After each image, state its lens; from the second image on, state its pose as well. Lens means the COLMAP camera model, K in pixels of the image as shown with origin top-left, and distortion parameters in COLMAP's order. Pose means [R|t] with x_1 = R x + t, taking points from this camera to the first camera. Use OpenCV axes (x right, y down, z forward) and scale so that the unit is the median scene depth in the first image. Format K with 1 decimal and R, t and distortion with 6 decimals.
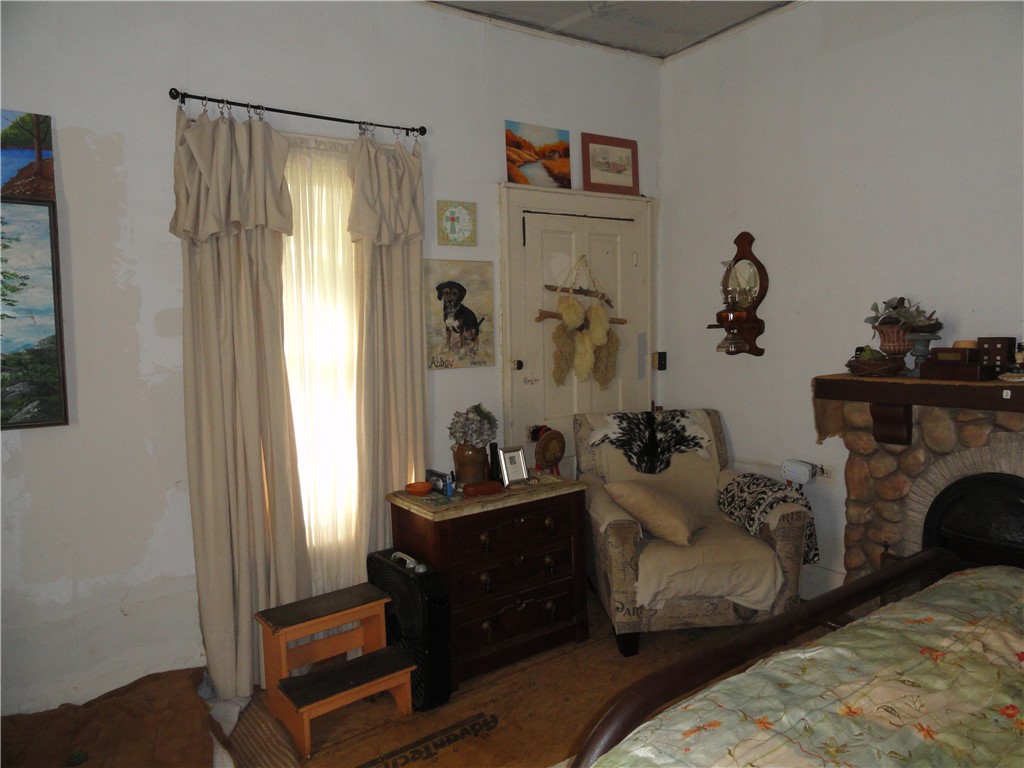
lens RADIAL K [[713.2, 0, 513.9], [0, 713.2, 382.7], [0, 0, 1]] dist [-0.004034, 0.010644]
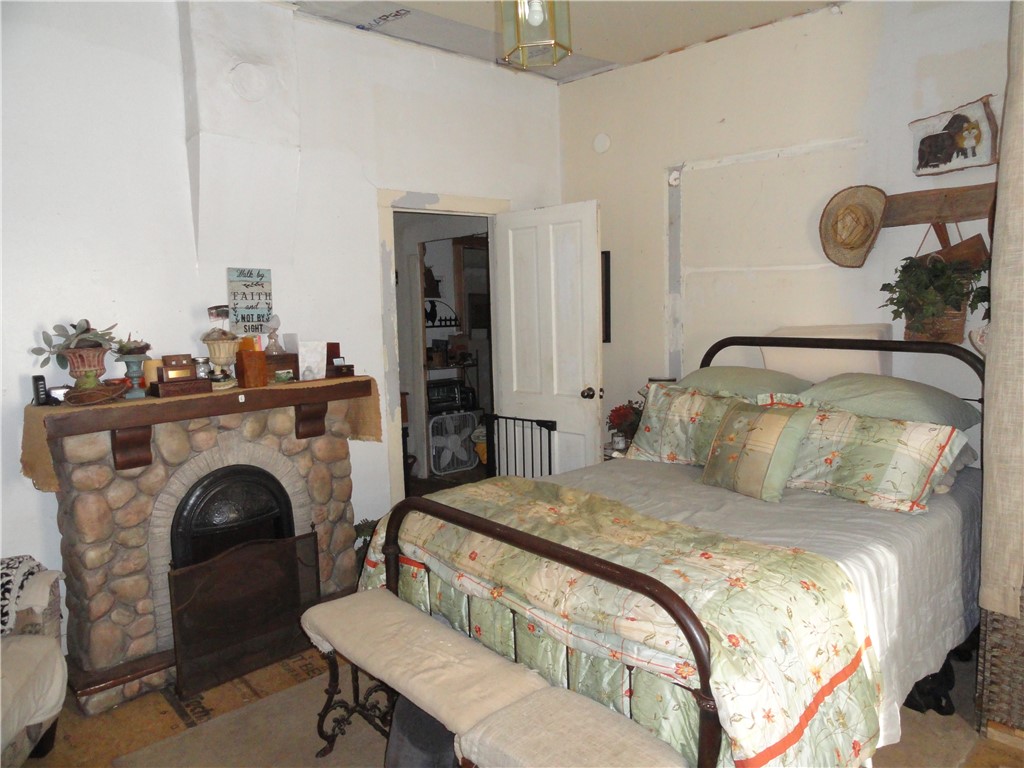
lens RADIAL K [[713.2, 0, 514.0], [0, 713.2, 381.3], [0, 0, 1]] dist [-0.004034, 0.010644]
pose [[-0.107285, -0.078862, 0.991096, -0.488902], [0.120201, 0.988508, 0.091668, -0.059232], [-0.986936, 0.128965, -0.096573, 0.563041]]
